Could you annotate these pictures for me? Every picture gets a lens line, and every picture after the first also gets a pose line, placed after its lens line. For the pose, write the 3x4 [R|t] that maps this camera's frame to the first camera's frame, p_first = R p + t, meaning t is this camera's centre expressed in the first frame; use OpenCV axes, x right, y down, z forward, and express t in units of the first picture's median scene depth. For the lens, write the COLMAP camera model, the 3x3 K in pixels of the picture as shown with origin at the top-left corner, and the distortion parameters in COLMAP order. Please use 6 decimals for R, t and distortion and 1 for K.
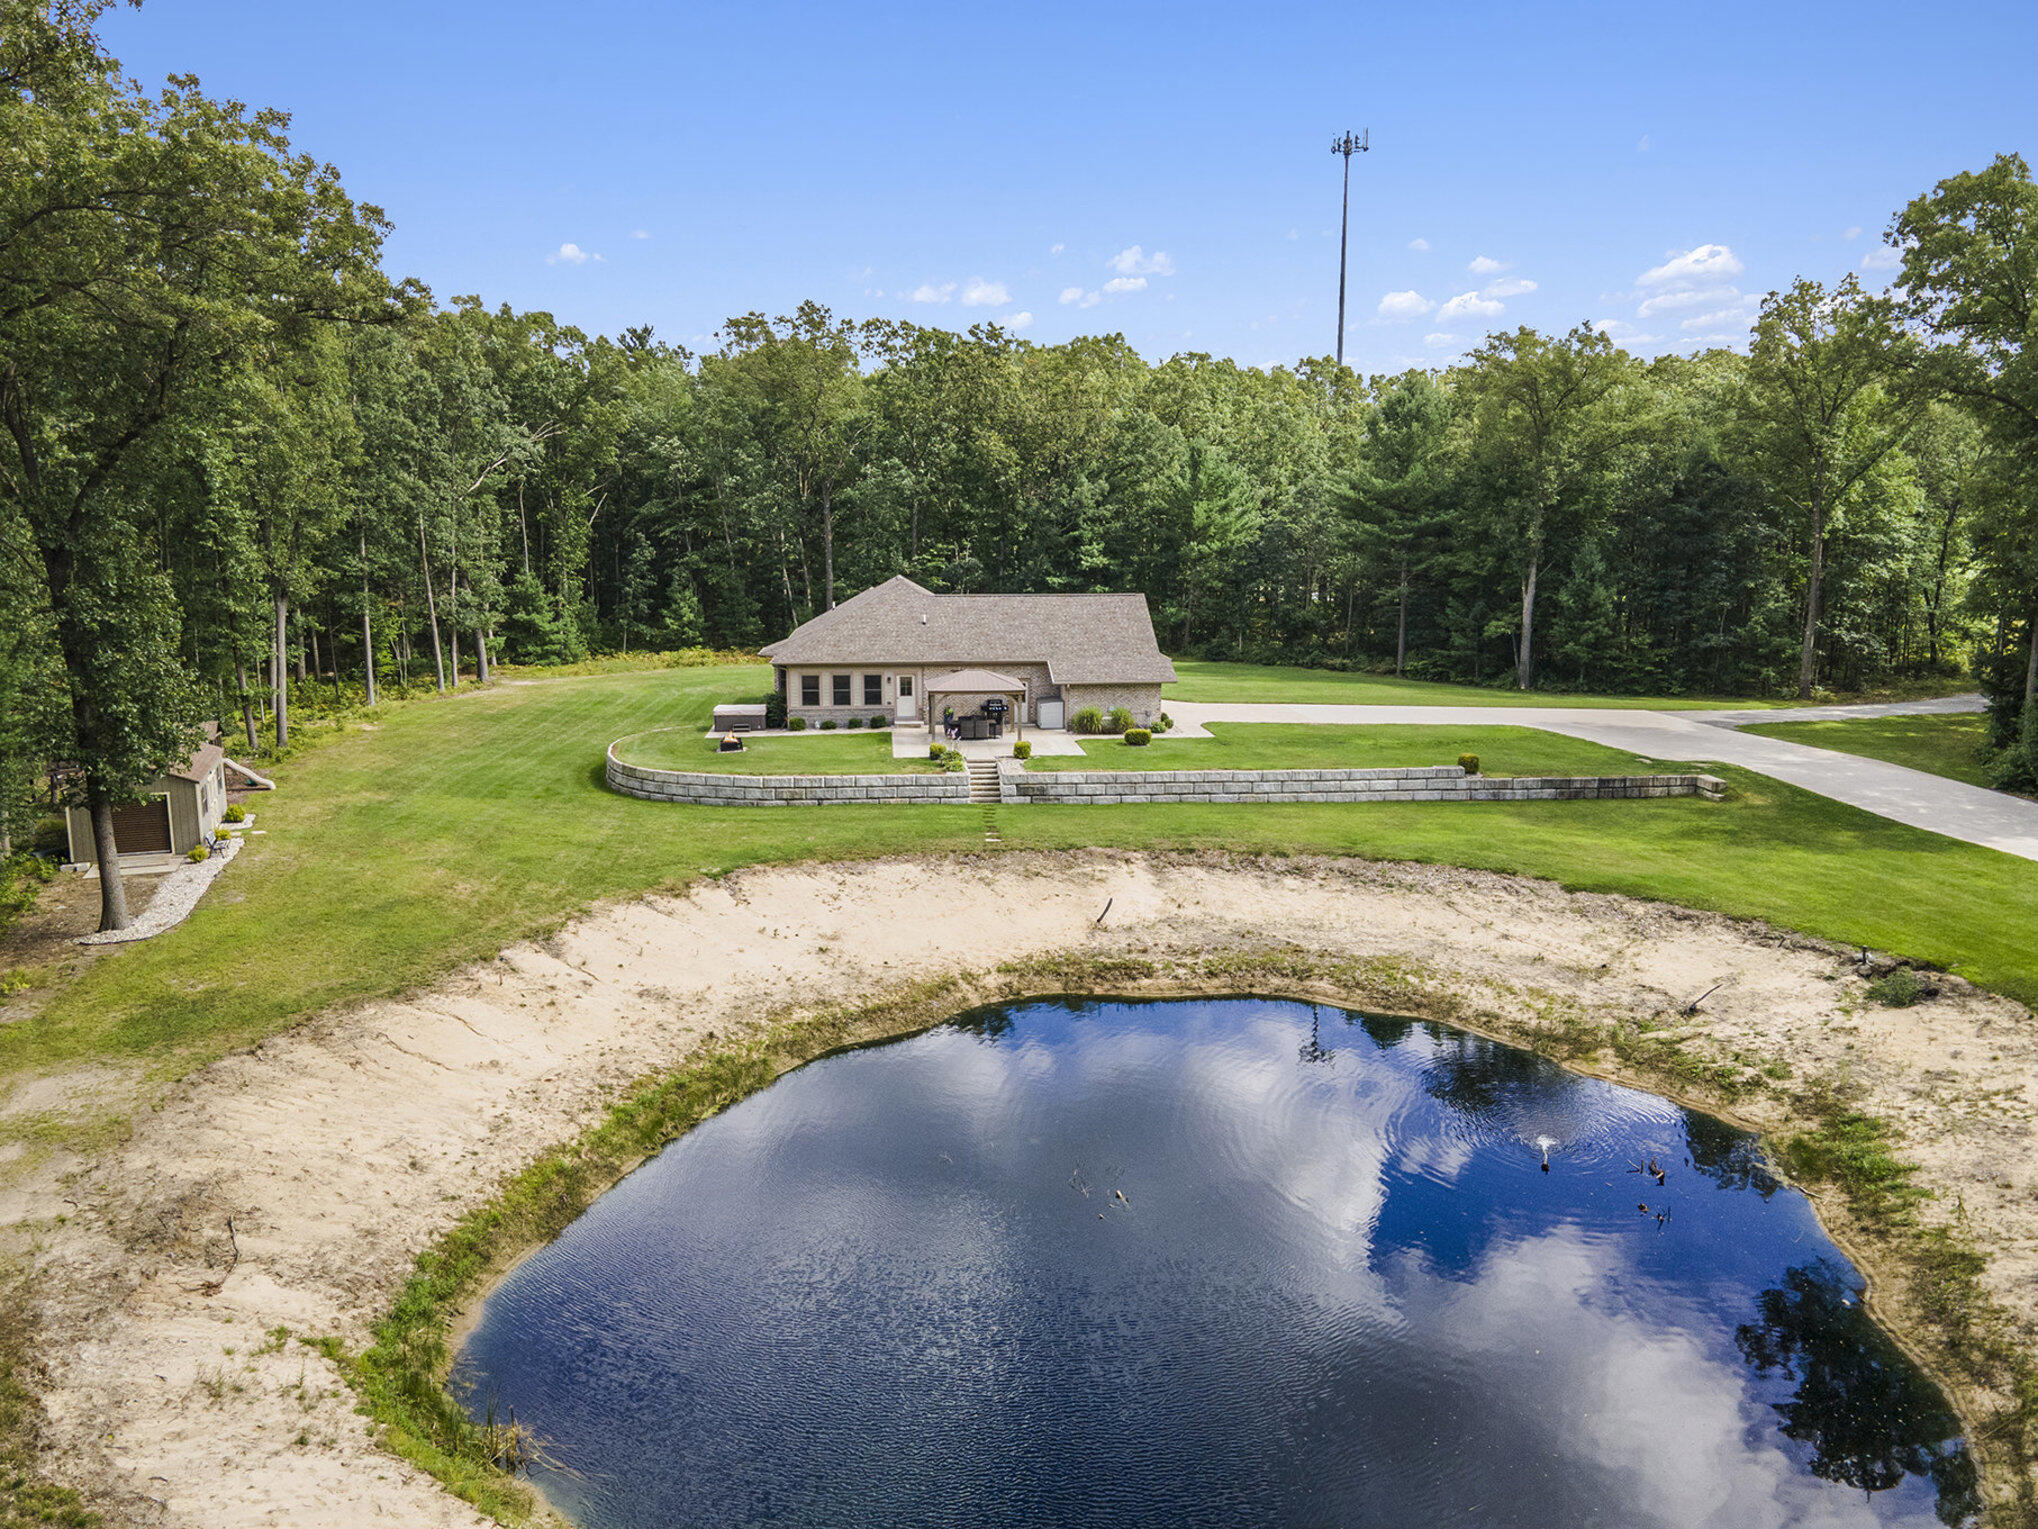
lens RADIAL K [[1394.7, 0, 1019.0], [0, 1394.7, 764.5], [0, 0, 1]] dist [0.000455, -0.000983]
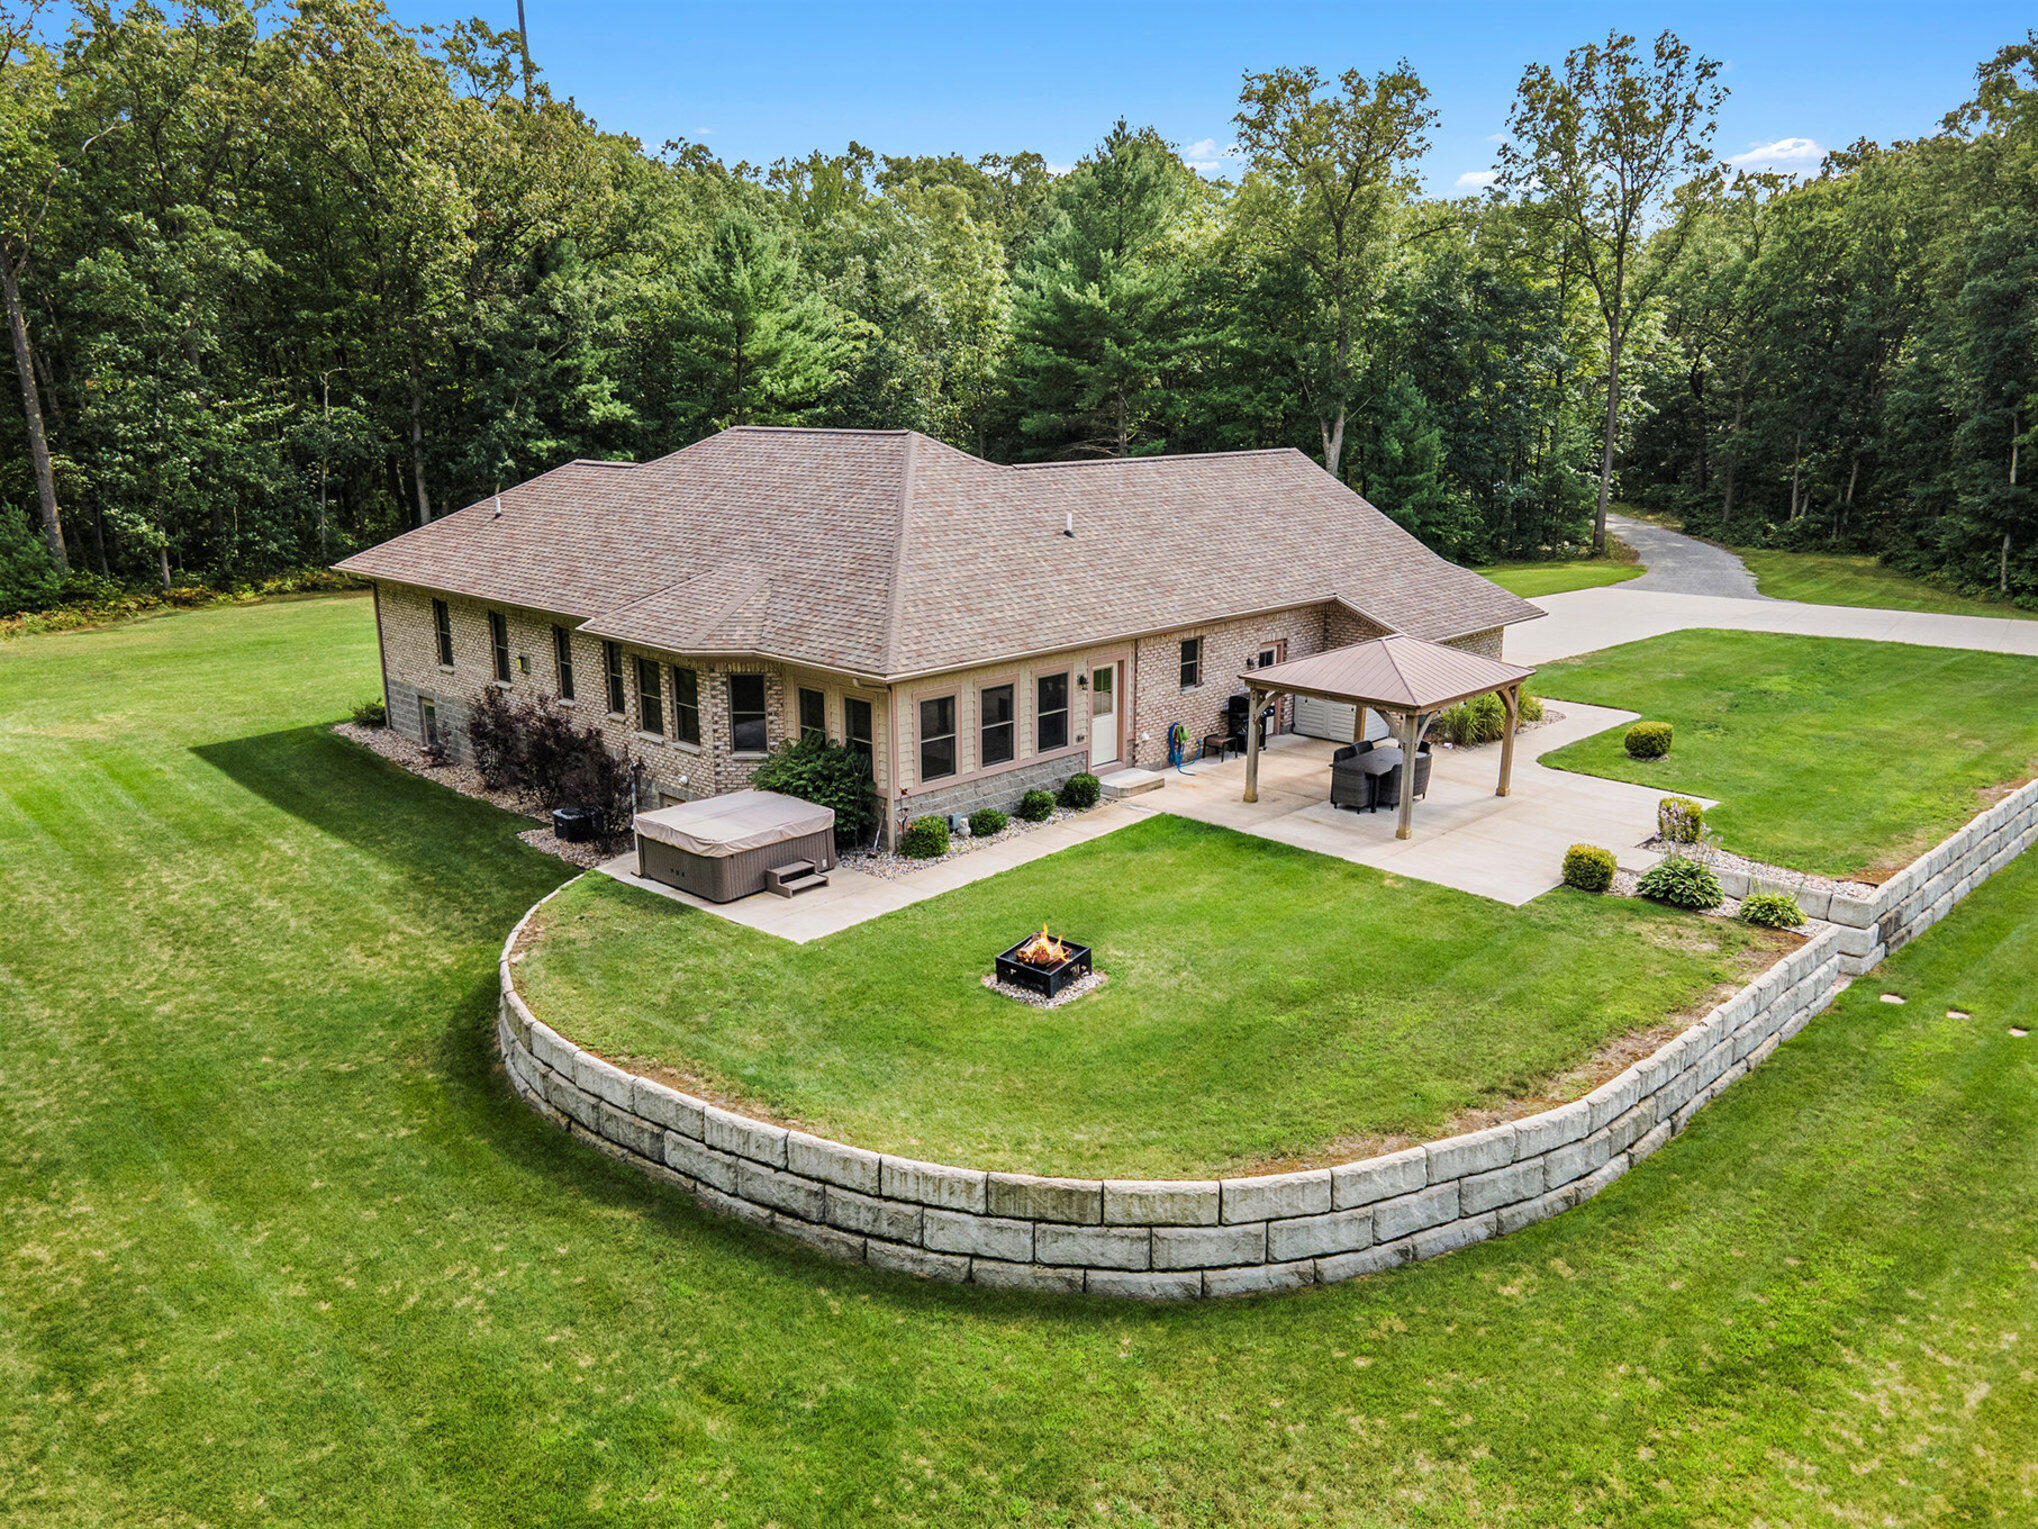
lens RADIAL K [[1394.7, 0, 1019.0], [0, 1394.7, 764.5], [0, 0, 1]] dist [0.000455, -0.000983]
pose [[0.768328, -0.164963, 0.618433, -0.354825], [0.107485, 0.985749, 0.129404, -0.090292], [-0.630967, -0.032952, 0.775109, 0.702191]]
